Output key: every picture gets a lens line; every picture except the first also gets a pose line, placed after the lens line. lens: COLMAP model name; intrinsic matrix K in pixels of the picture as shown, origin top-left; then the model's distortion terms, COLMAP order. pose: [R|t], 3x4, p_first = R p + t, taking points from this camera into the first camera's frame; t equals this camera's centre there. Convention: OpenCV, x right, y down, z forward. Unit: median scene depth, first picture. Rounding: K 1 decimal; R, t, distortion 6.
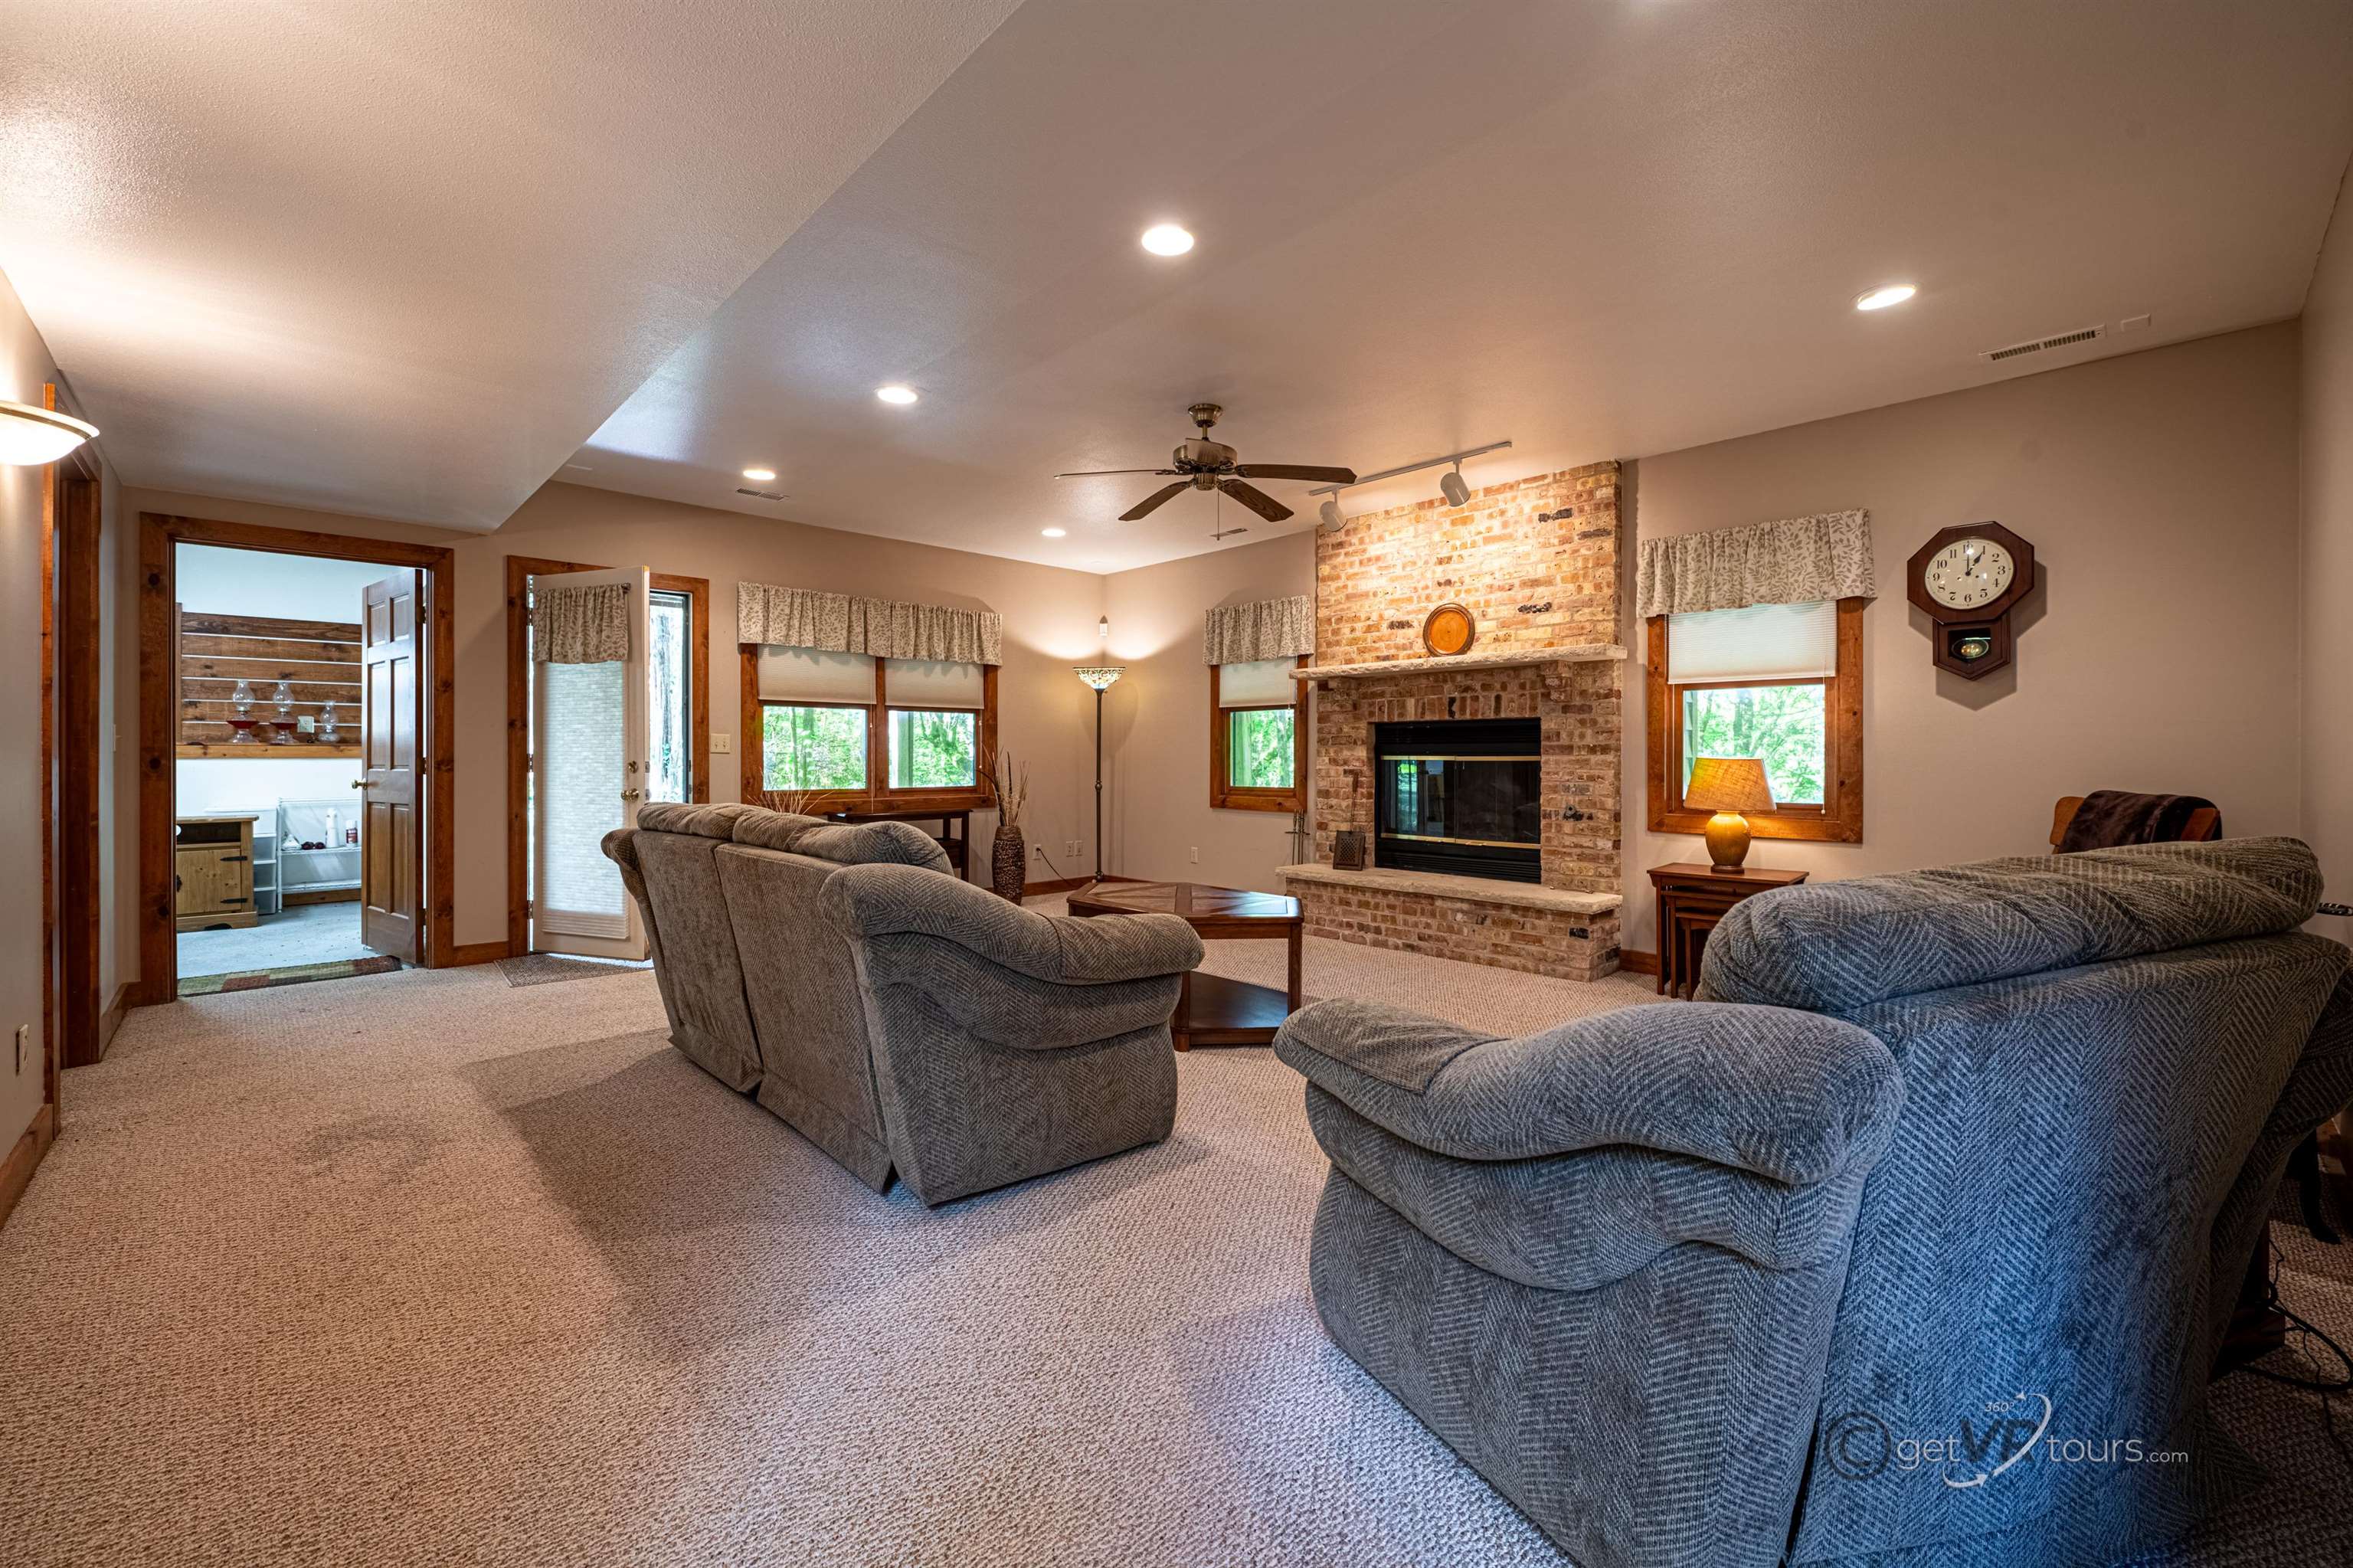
lens RADIAL K [[949.9, 0, 1181.9], [0, 949.9, 762.0], [0, 0, 1]] dist [-0.001950, -0.000026]
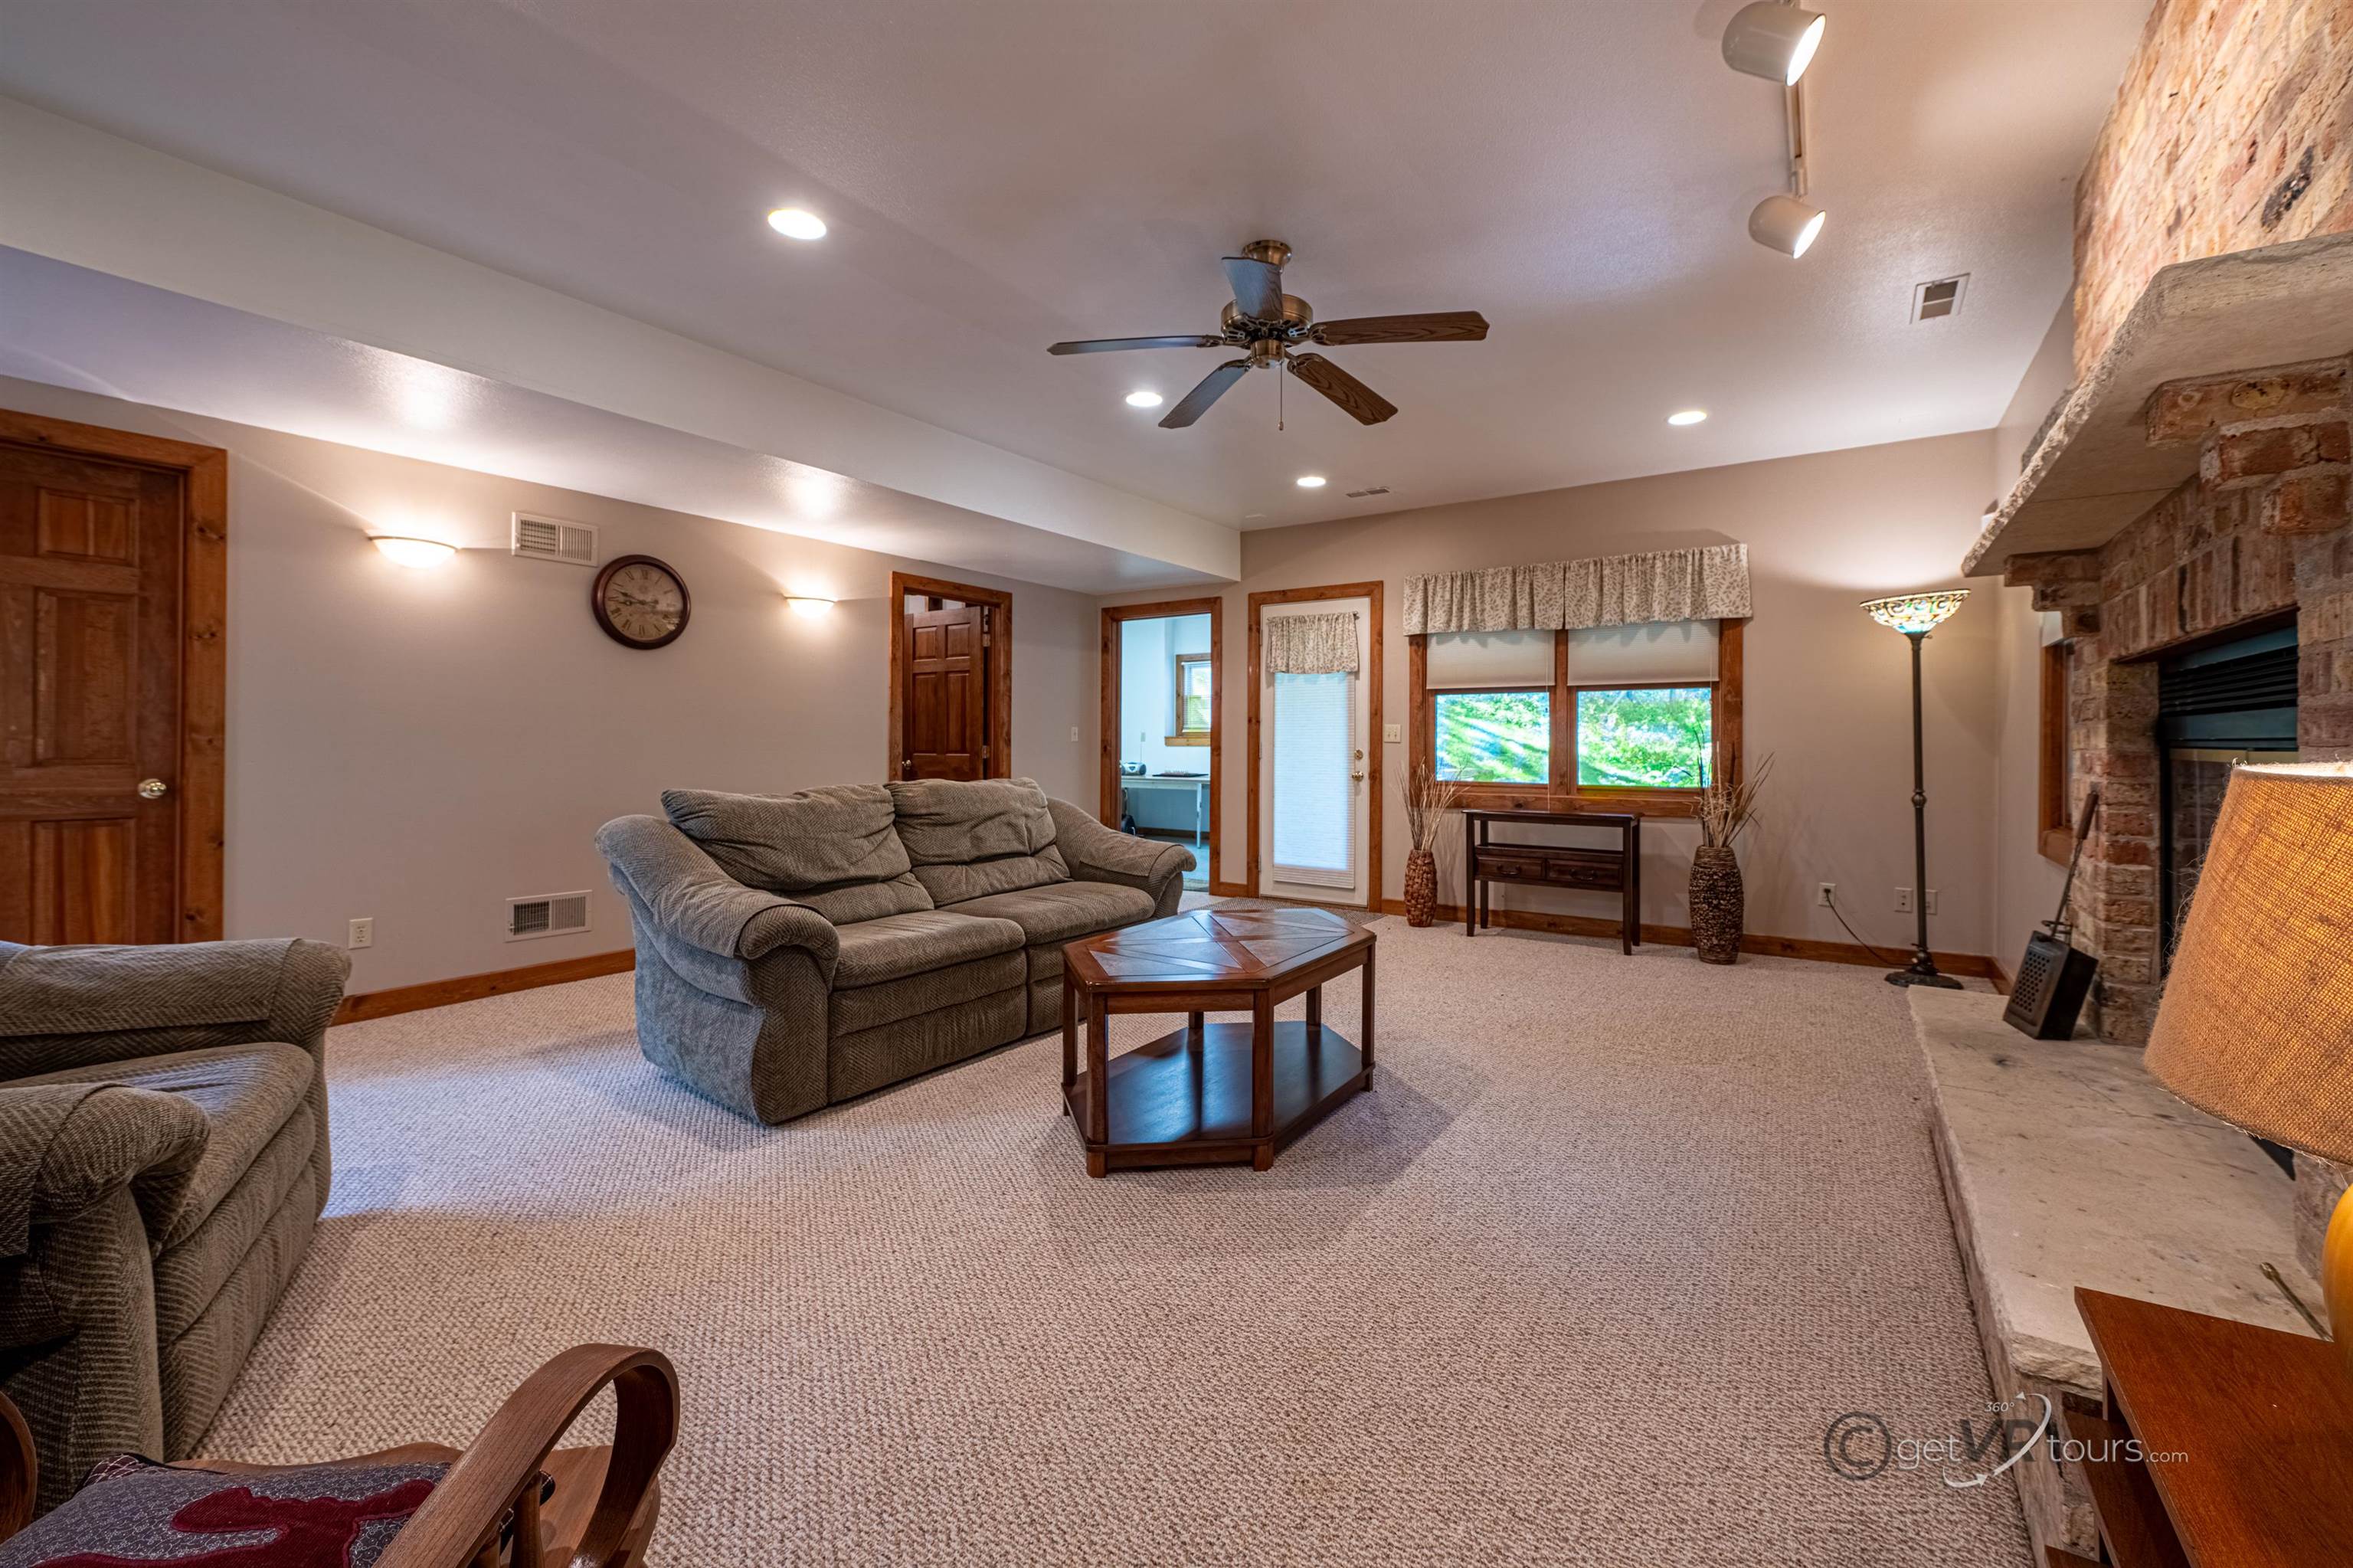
lens RADIAL K [[949.9, 0, 1218.6], [0, 949.9, 749.3], [0, 0, 1]] dist [-0.001950, -0.000026]
pose [[0.223813, 0.005853, -0.974615, 0.456487], [-0.006945, 0.999966, 0.004410, -0.005033], [0.974607, 0.005782, 0.223846, 0.527480]]
